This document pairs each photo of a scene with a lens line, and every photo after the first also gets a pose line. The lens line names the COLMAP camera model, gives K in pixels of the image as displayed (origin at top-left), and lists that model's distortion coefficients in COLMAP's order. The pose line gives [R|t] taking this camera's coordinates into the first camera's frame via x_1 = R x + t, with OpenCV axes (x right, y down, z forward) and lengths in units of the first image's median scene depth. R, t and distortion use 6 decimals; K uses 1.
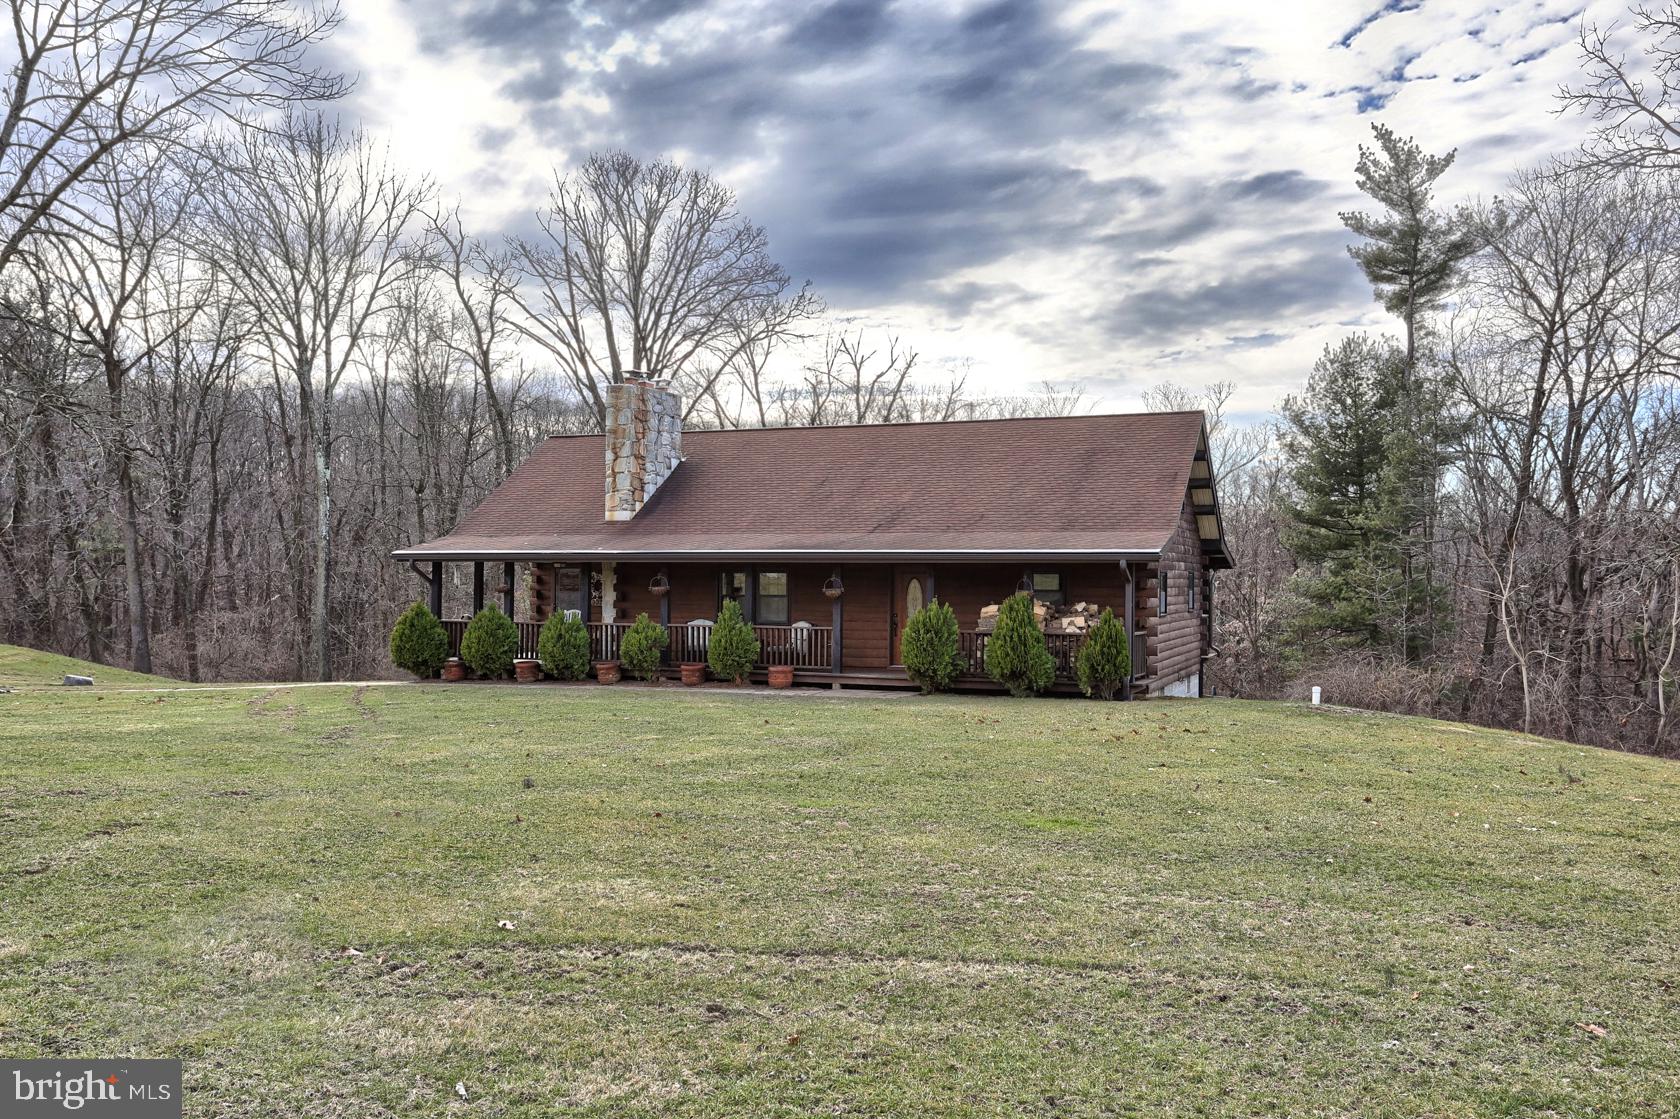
lens RADIAL K [[1385.3, 0, 840.0], [0, 1385.3, 559.5], [0, 0, 1]] dist [0.119068, -0.291382]
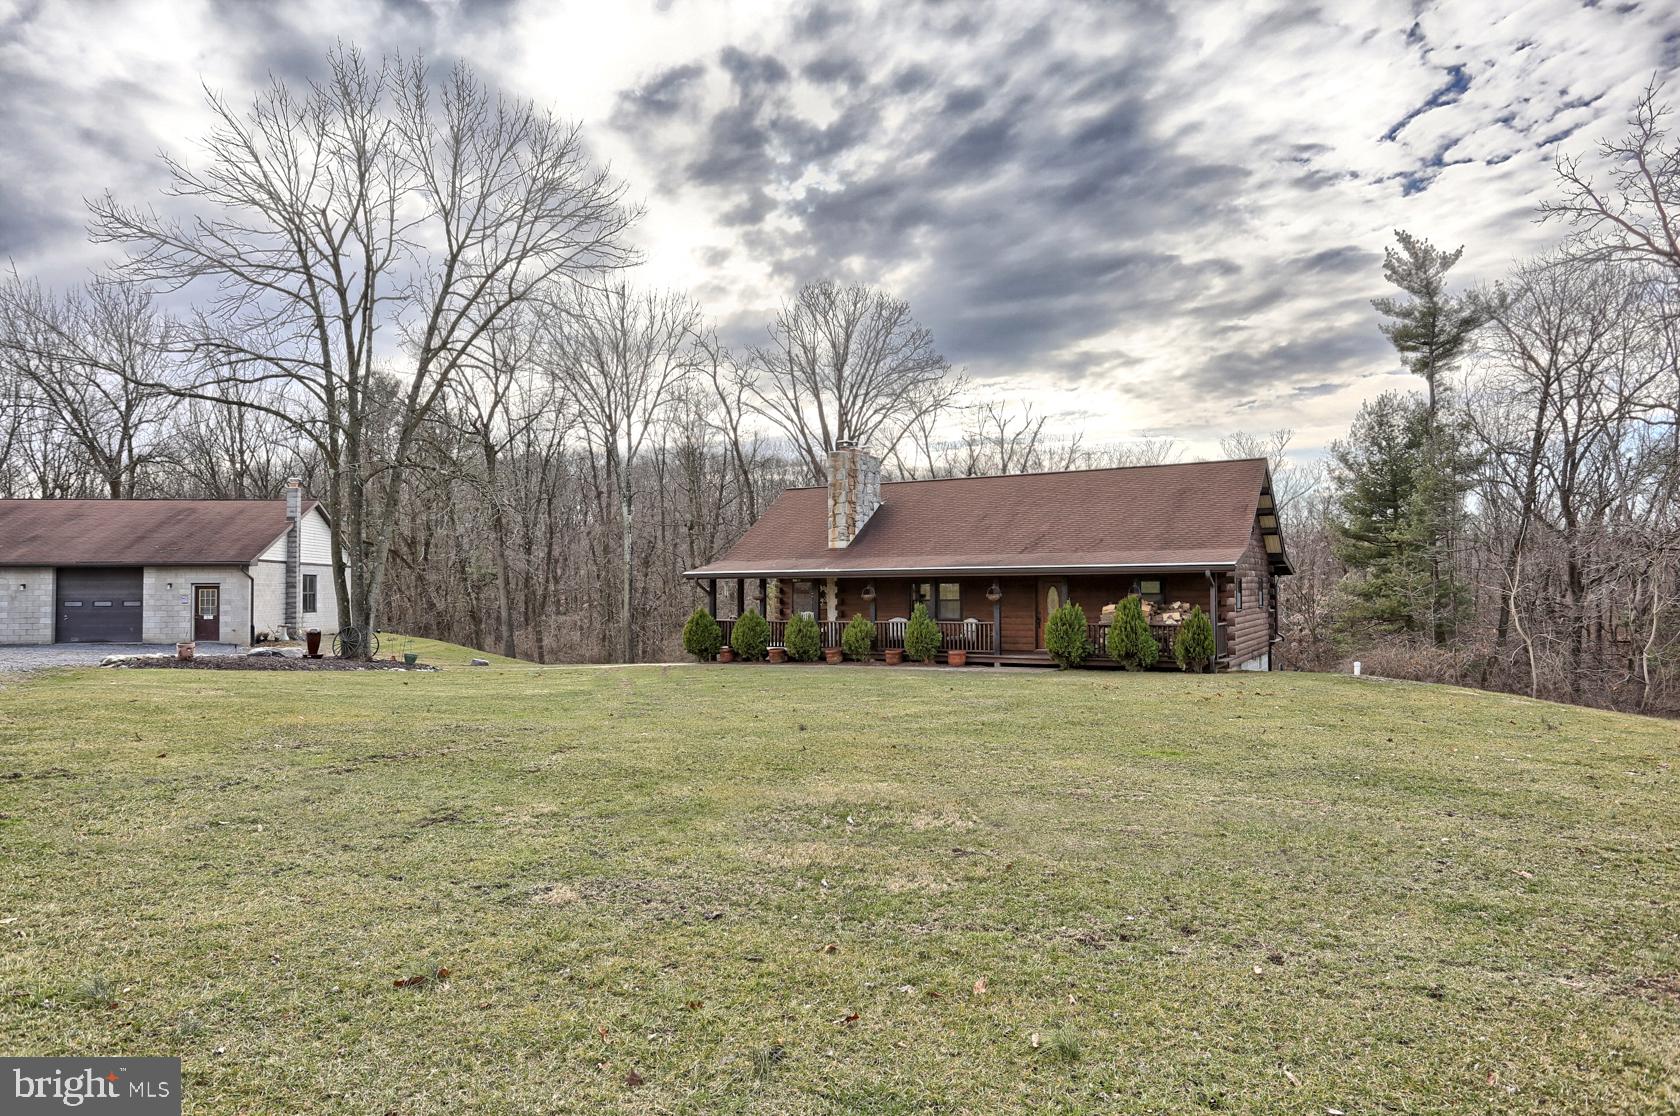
lens RADIAL K [[1090.4, 0, 840.9], [0, 1090.4, 522.7], [0, 0, 1]] dist [-0.022557, 0.001827]
pose [[0.991257, -0.021935, -0.130112, -0.008786], [0.016117, 0.998830, -0.045596, -0.002351], [0.130960, 0.043100, 0.990450, -0.072124]]
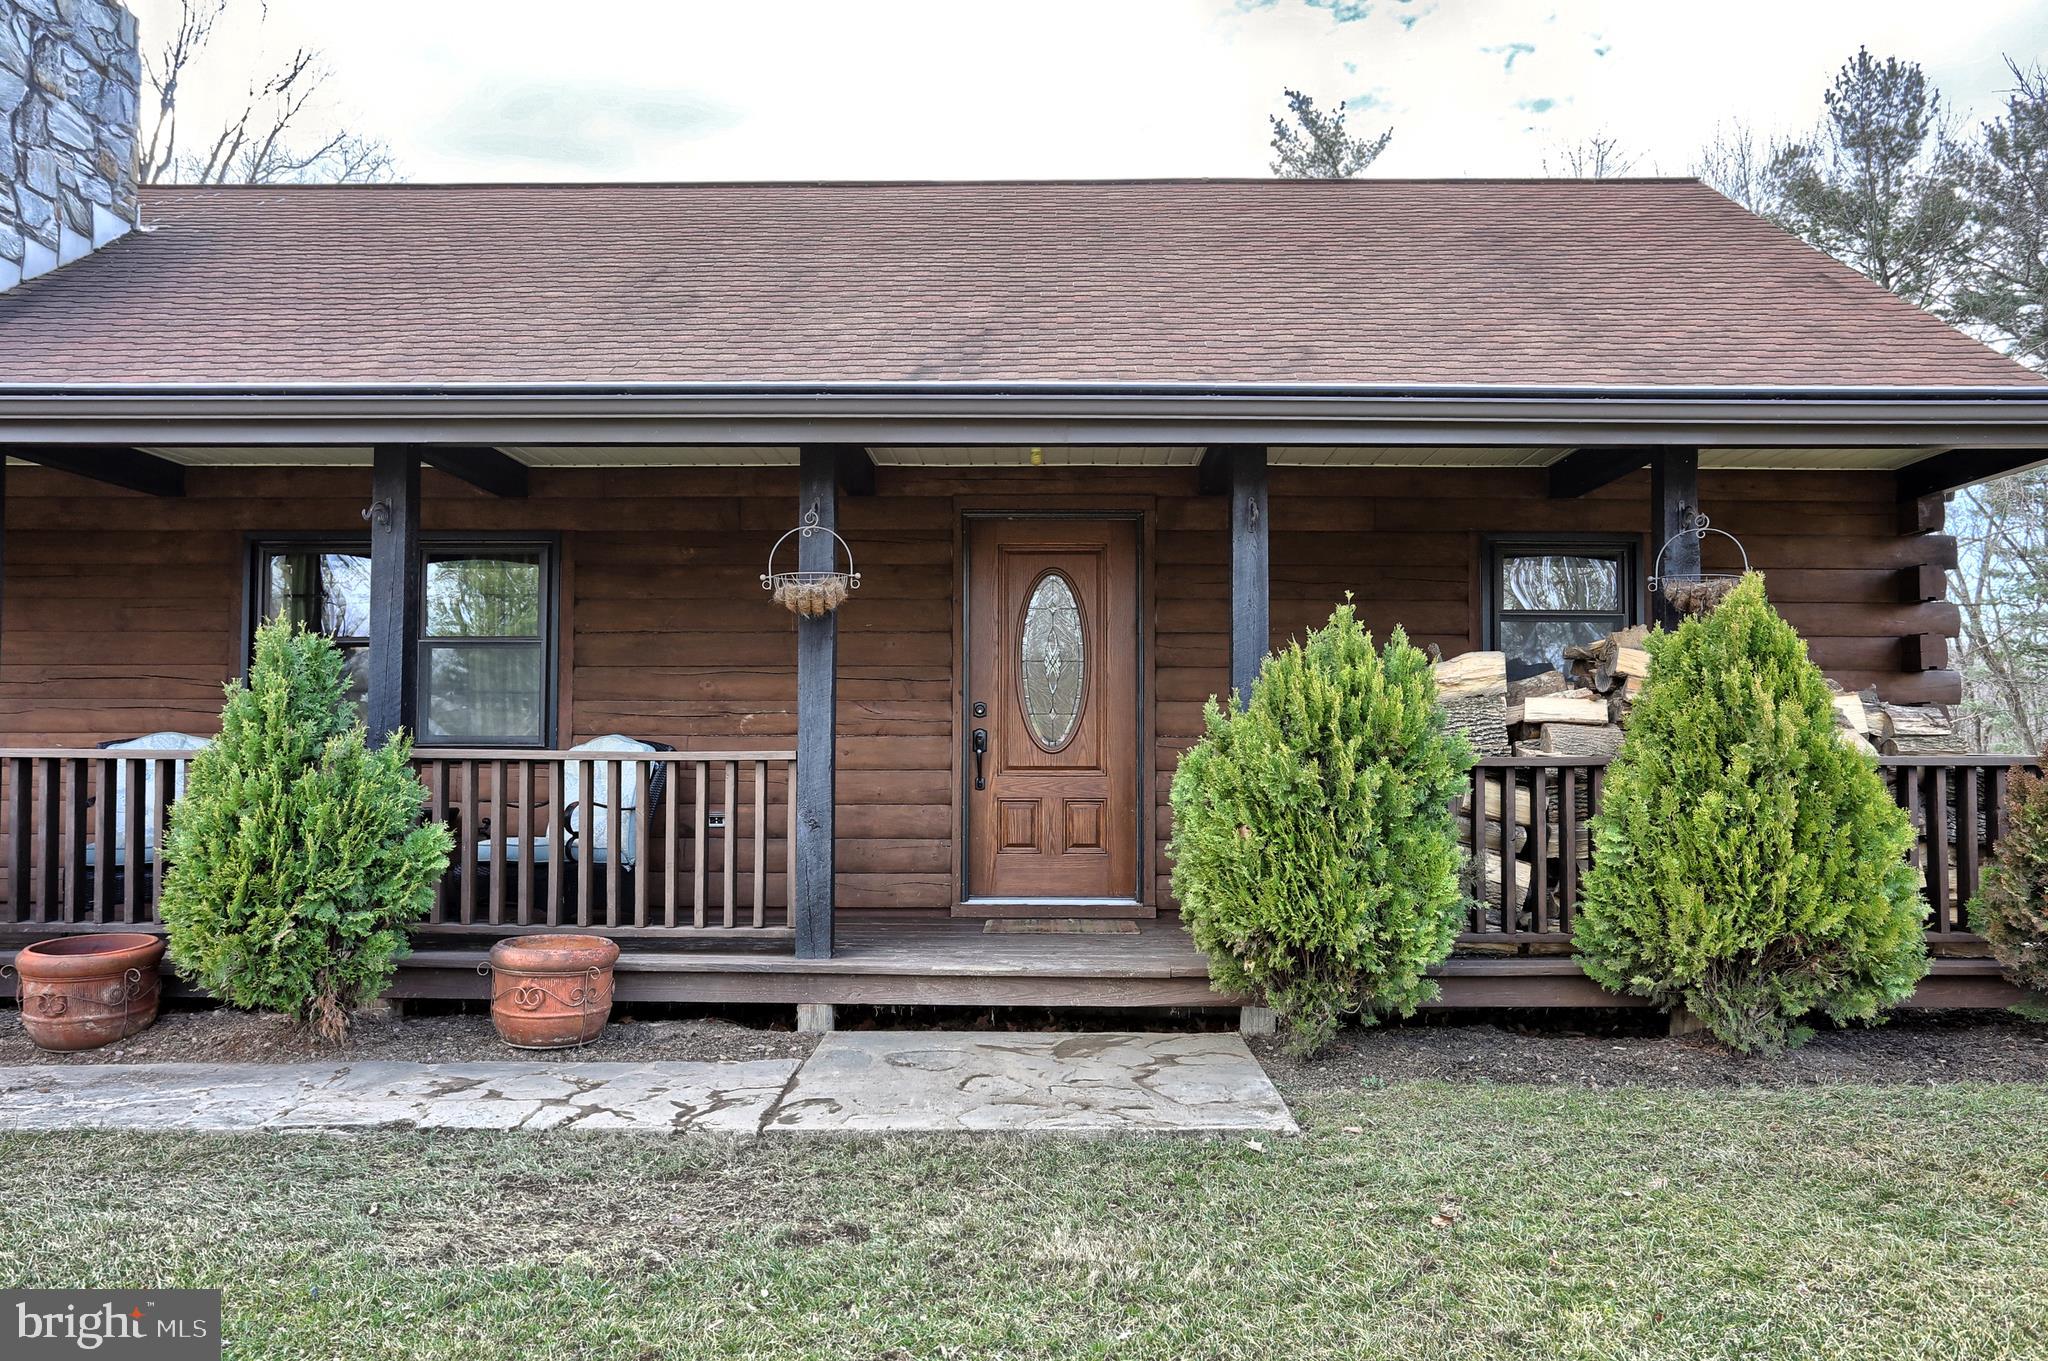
lens RADIAL K [[1351.9, 0, 965.0], [0, 1351.9, 735.0], [0, 0, 1]] dist [0.001509, 0.000140]
pose [[0.937939, -0.000999, 0.346799, -0.036538], [-0.004333, 0.999884, 0.014597, 0.028036], [-0.346773, -0.015194, 0.937826, 0.515232]]
